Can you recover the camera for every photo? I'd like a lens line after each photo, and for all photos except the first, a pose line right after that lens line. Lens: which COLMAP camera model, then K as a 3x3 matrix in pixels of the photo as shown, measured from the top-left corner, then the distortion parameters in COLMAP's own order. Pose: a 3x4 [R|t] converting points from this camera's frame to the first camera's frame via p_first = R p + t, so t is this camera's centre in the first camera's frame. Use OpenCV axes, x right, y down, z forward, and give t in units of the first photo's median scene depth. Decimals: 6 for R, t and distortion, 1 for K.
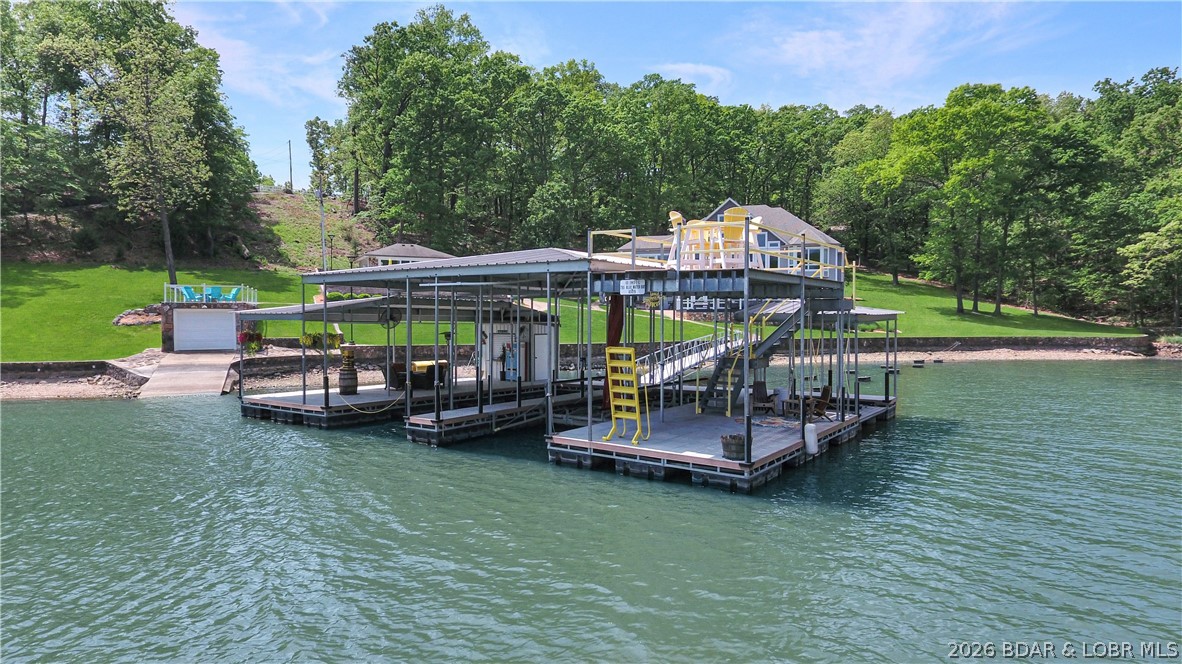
lens RADIAL K [[690.8, 0, 591.0], [0, 690.8, 332.0], [0, 0, 1]] dist [-0.002671, -0.000040]
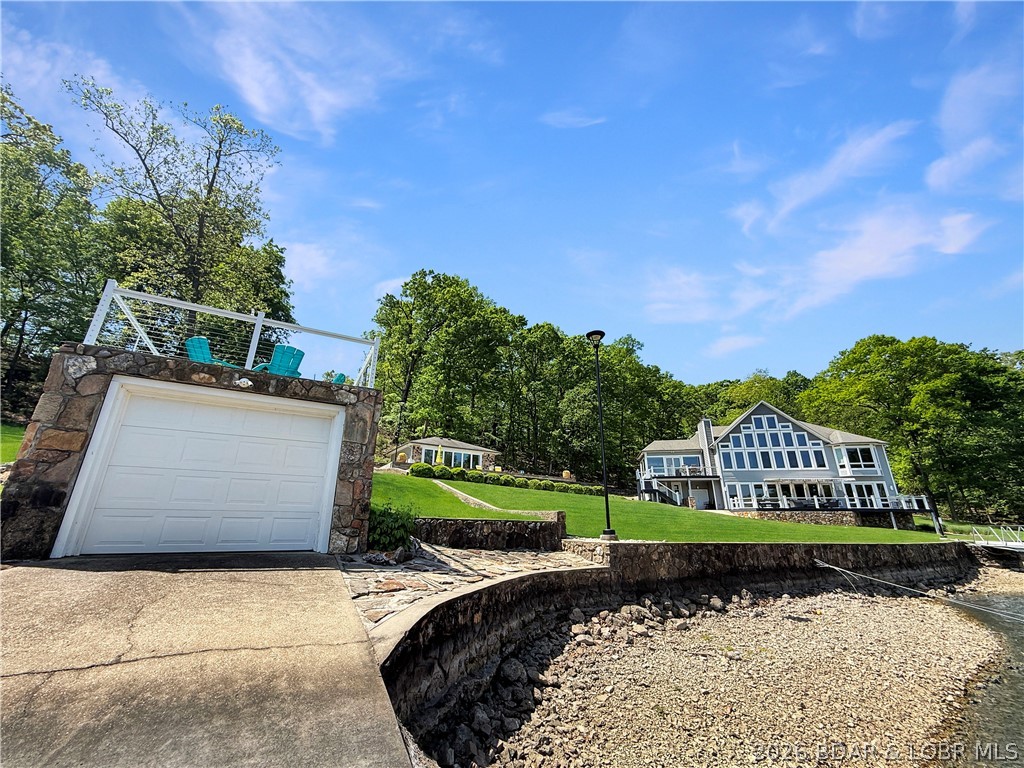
lens RADIAL K [[409.2, 0, 507.7], [0, 409.2, 386.9], [0, 0, 1]] dist [0.001545, 0.000147]
pose [[0.994635, 0.042518, 0.094302, -0.265967], [-0.006617, 0.935910, -0.352178, 0.011760], [-0.103232, 0.349664, 0.931170, 0.473526]]
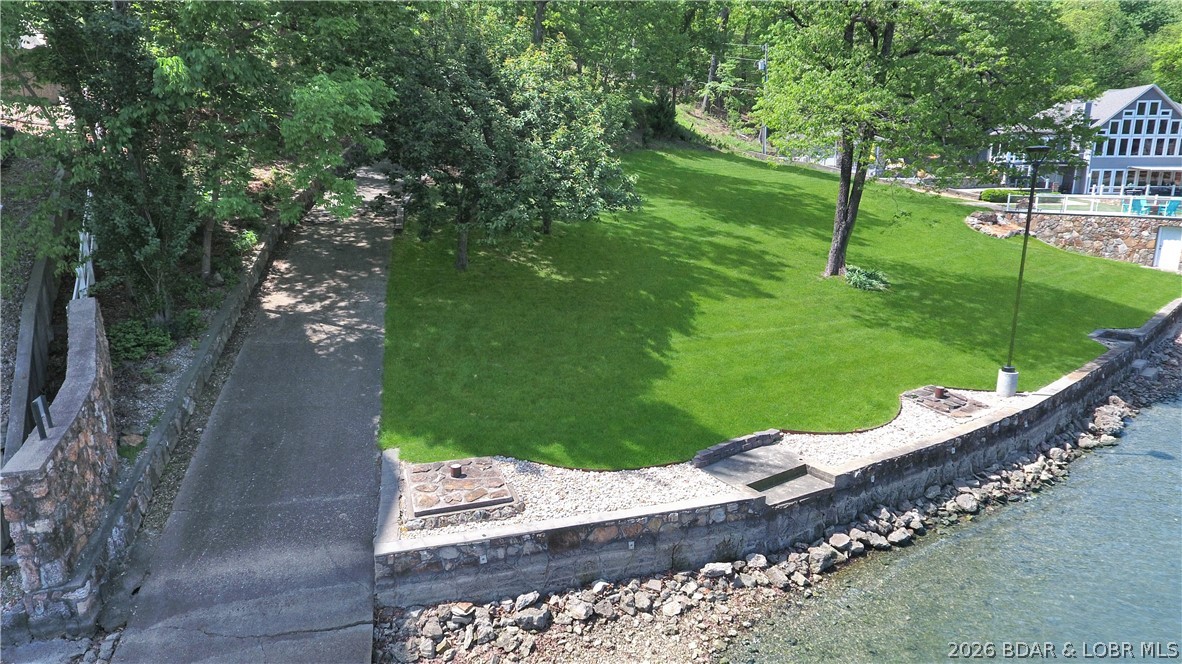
lens RADIAL K [[690.8, 0, 591.0], [0, 690.8, 332.0], [0, 0, 1]] dist [-0.002671, -0.000040]
pose [[0.973610, -0.054188, 0.221690, -0.922376], [0.008485, 0.979326, 0.202112, -0.050371], [-0.228058, -0.194898, 0.953941, 0.146480]]
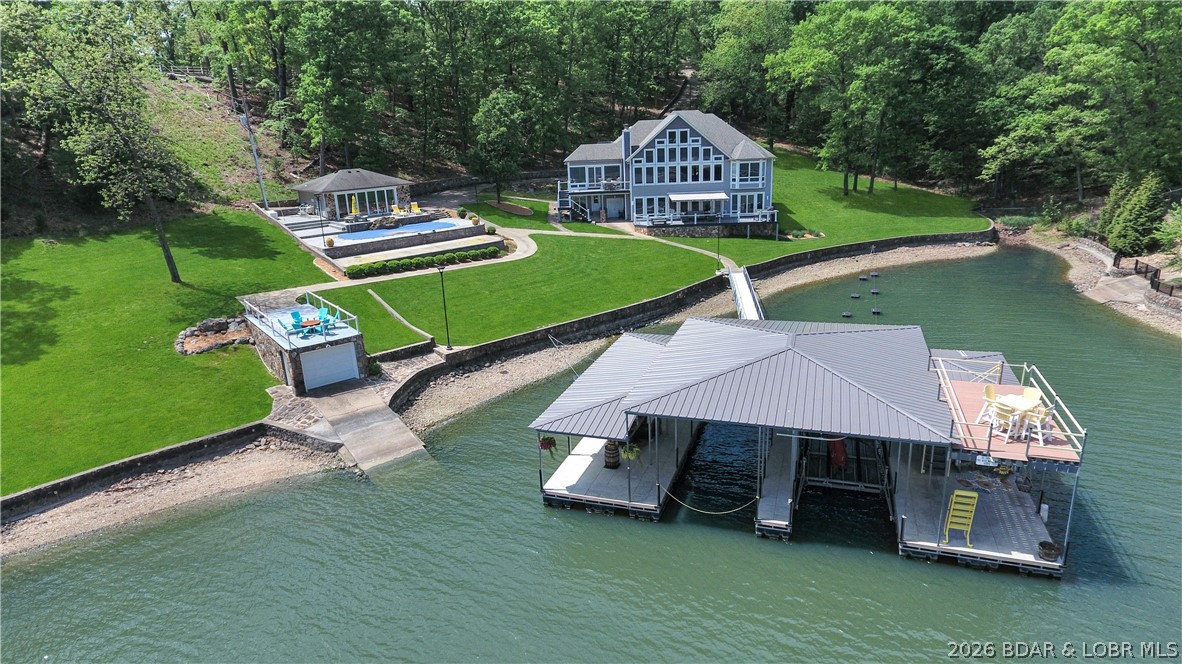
lens RADIAL K [[690.8, 0, 591.0], [0, 690.8, 332.0], [0, 0, 1]] dist [-0.002671, -0.000040]
pose [[0.959025, -0.119041, 0.257101, -0.252905], [0.046777, 0.961523, 0.270712, -0.176462], [-0.279435, -0.247593, 0.927693, -0.023682]]
